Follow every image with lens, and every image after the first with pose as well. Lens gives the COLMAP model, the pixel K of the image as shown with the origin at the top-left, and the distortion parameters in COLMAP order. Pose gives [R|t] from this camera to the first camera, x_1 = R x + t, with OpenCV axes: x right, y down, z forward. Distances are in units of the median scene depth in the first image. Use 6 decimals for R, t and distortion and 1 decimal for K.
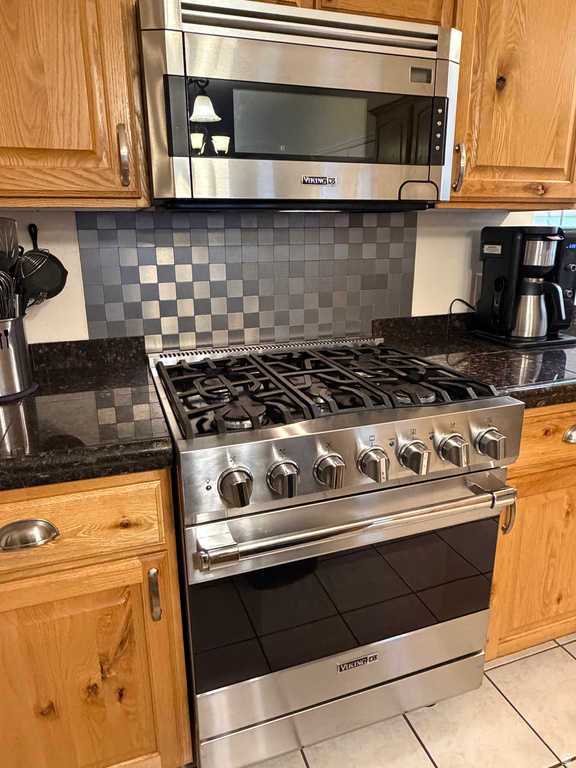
lens RADIAL K [[522.9, 0, 290.1], [0, 522.9, 375.4], [0, 0, 1]] dist [-0.003930, 0.002073]
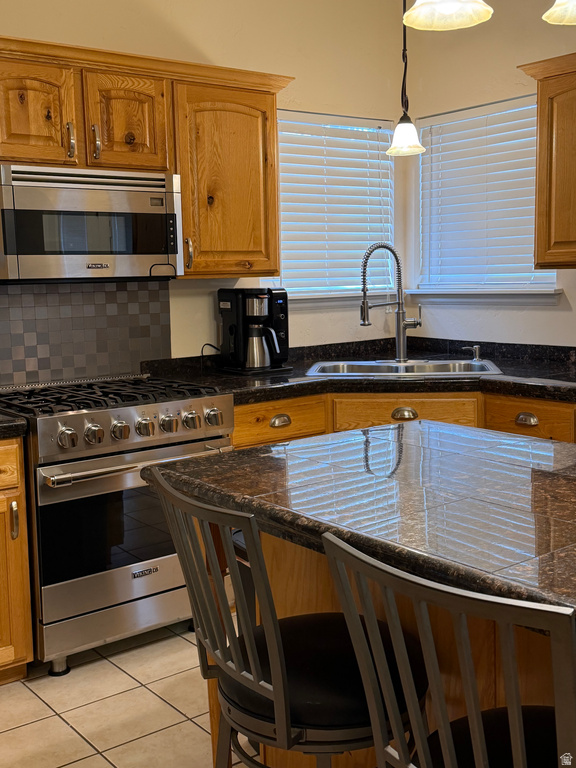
lens RADIAL K [[903.6, 0, 288.9], [0, 903.6, 382.2], [0, 0, 1]] dist [0.222074, -0.545832]
pose [[0.950605, -0.052055, 0.306008, -0.232280], [0.097604, 0.985961, -0.135482, 0.363534], [-0.294659, 0.158657, 0.942340, -1.541345]]
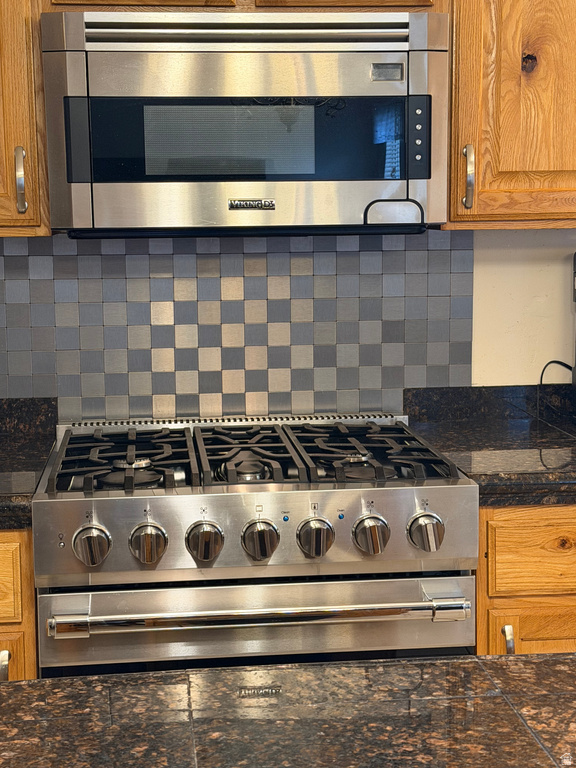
lens RADIAL K [[1379.5, 0, 289.6], [0, 1379.5, 388.2], [0, 0, 1]] dist [0.143094, -0.015514]
pose [[0.972884, 0.026801, -0.229735, 0.544212], [-0.058466, 0.989503, -0.132155, 0.167942], [0.223782, 0.142003, 0.964239, -0.898055]]
